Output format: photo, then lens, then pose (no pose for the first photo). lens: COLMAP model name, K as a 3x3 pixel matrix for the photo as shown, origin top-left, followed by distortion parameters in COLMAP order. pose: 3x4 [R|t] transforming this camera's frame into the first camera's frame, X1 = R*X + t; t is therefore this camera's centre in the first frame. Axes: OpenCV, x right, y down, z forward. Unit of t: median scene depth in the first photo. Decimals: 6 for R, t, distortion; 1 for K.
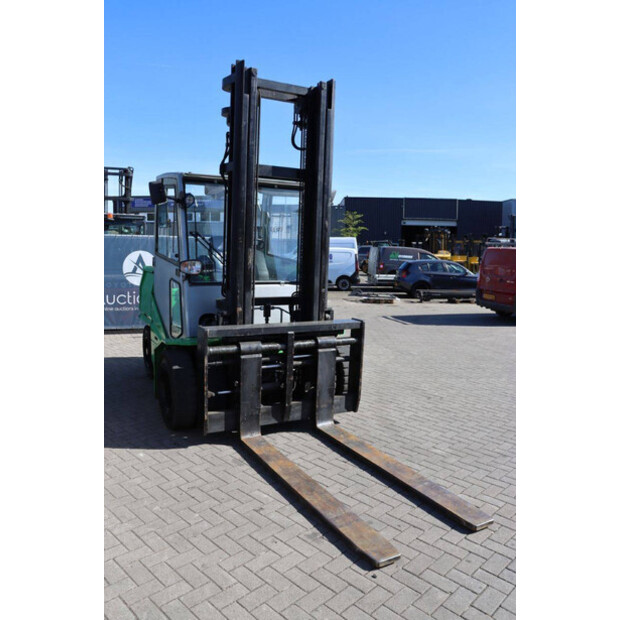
lens RADIAL K [[502.8, 0, 307.1], [0, 502.8, 308.1], [0, 0, 1]] dist [-0.114501, 0.043251]
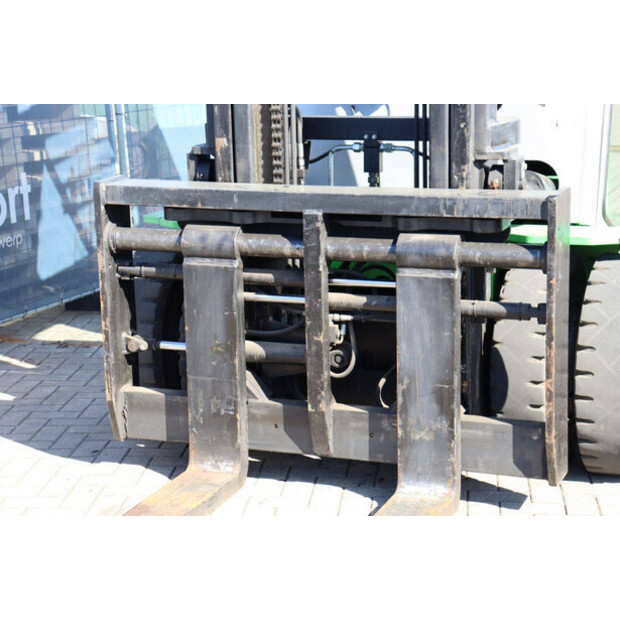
lens RADIAL K [[1457.6, 0, 326.0], [0, 1457.6, 331.9], [0, 0, 1]] dist [0.399276, 0.000000]
pose [[0.633487, 0.124096, -0.763737, 0.807205], [-0.049953, 0.991555, 0.119679, 0.007385], [0.772139, -0.037664, 0.634336, 0.334581]]
